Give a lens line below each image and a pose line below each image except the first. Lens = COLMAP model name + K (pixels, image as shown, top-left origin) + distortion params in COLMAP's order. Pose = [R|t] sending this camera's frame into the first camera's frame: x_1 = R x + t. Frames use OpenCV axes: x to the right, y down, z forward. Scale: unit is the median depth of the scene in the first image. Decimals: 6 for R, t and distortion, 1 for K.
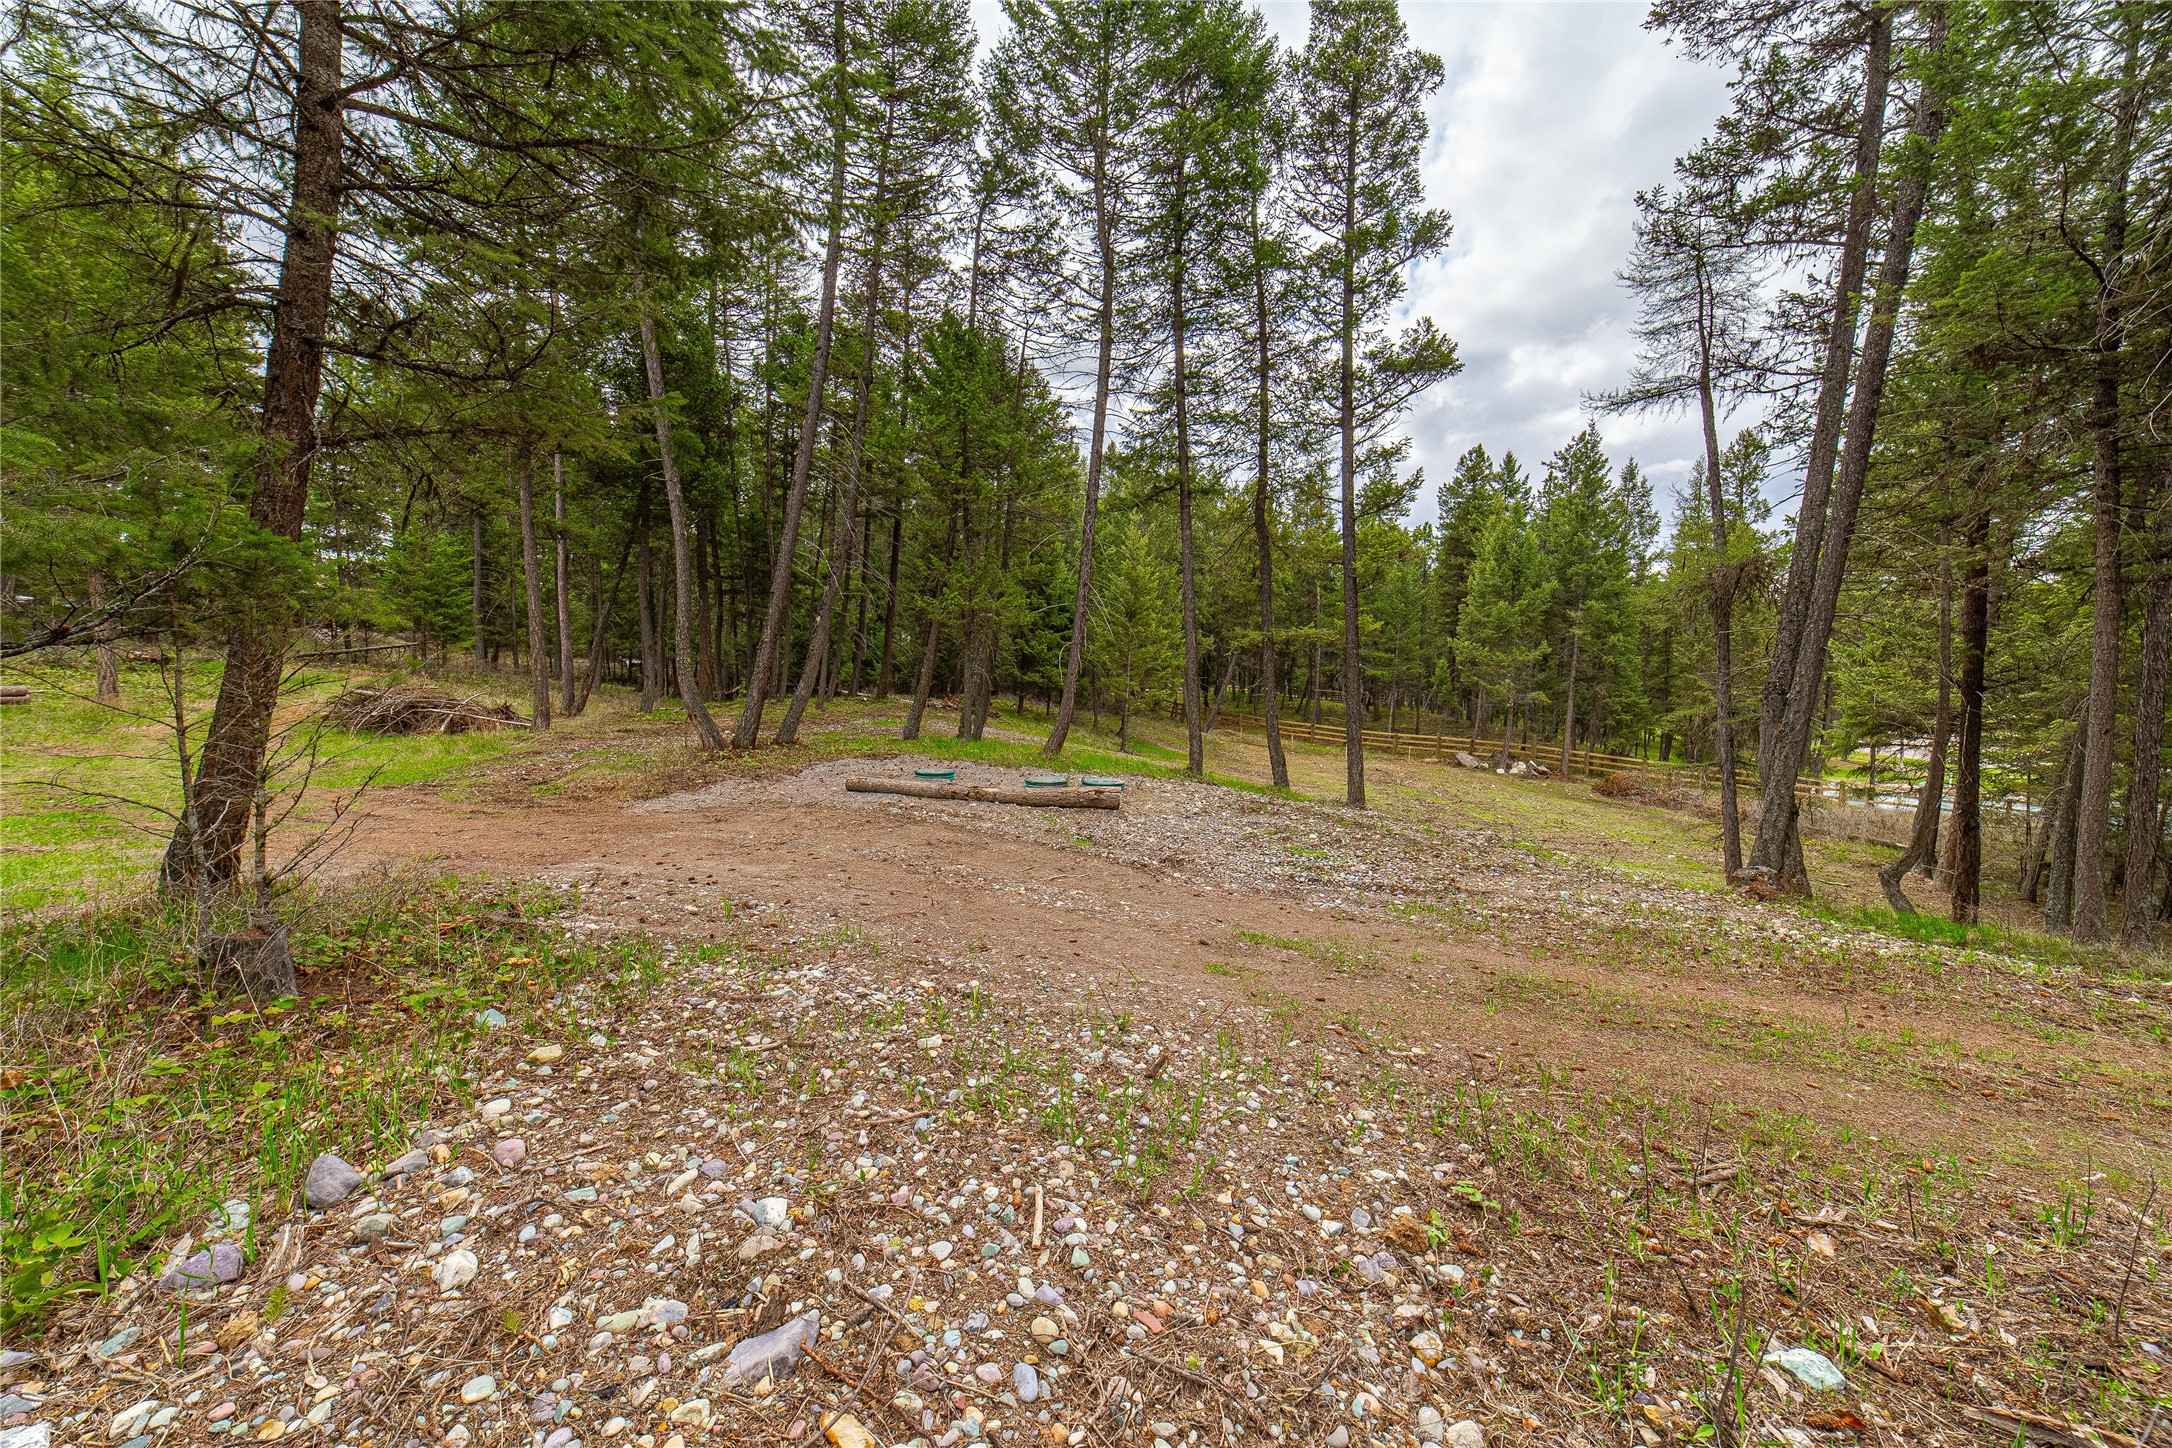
lens RADIAL K [[922.2, 0, 1086.0], [0, 922.2, 724.0], [0, 0, 1]] dist [-0.000406, -0.000002]
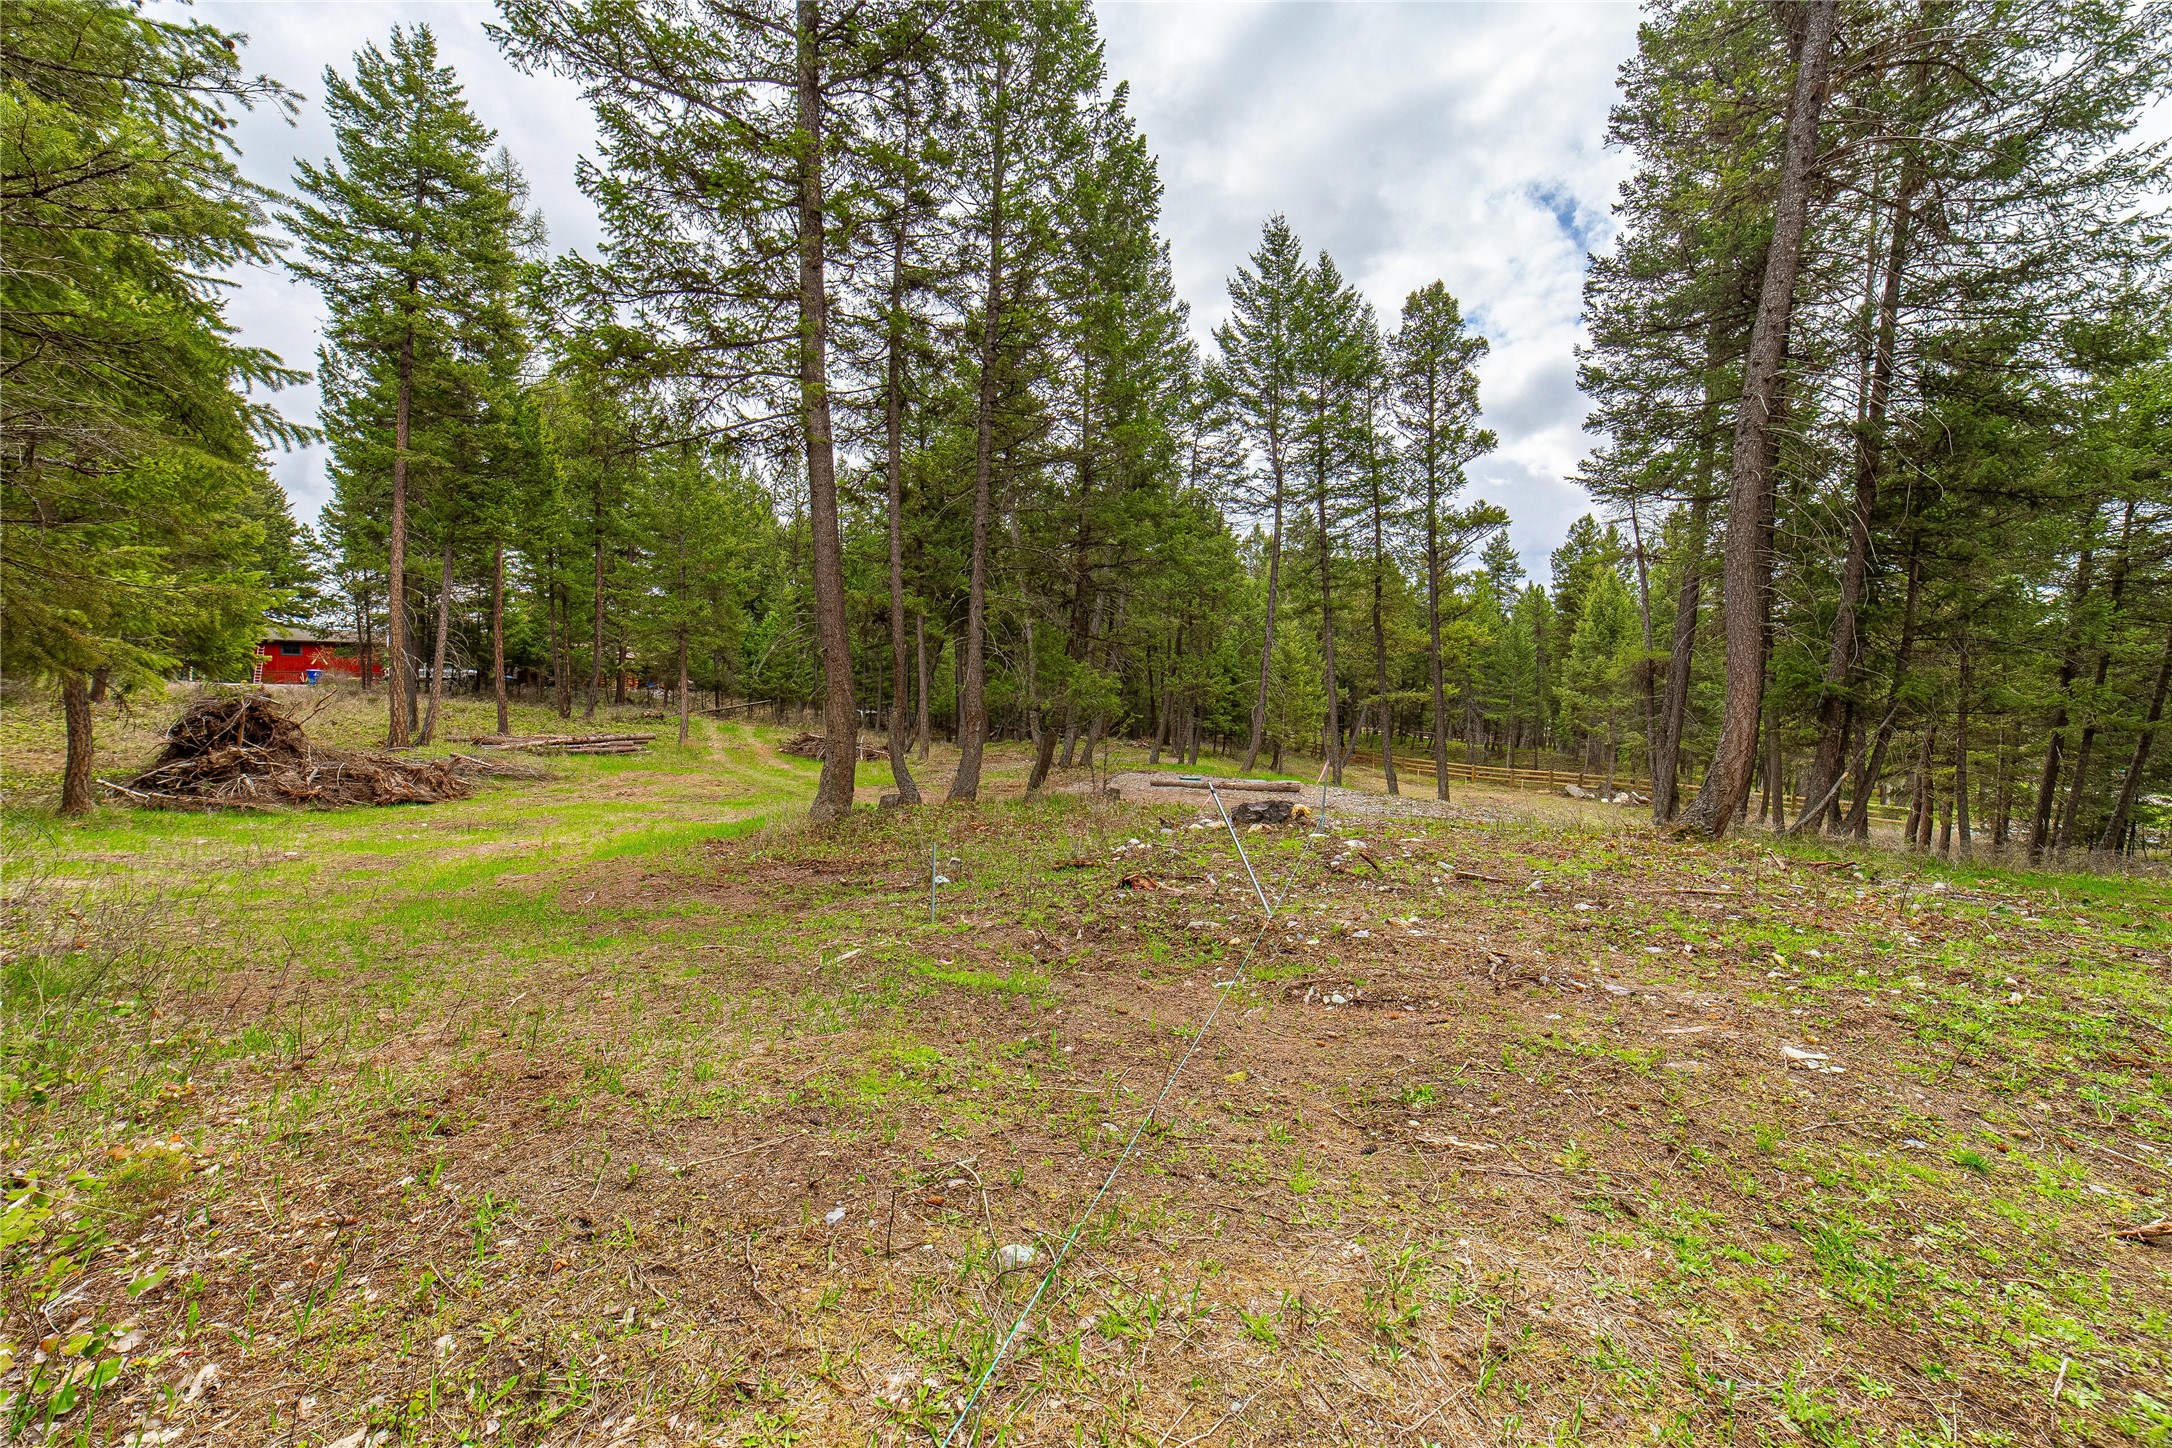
lens RADIAL K [[922.2, 0, 1086.0], [0, 922.2, 724.0], [0, 0, 1]] dist [-0.000406, -0.000002]
pose [[0.989912, -0.008580, -0.141427, -0.032985], [0.001829, 0.998855, -0.047803, 0.009434], [0.141675, 0.047062, 0.988794, -0.252048]]
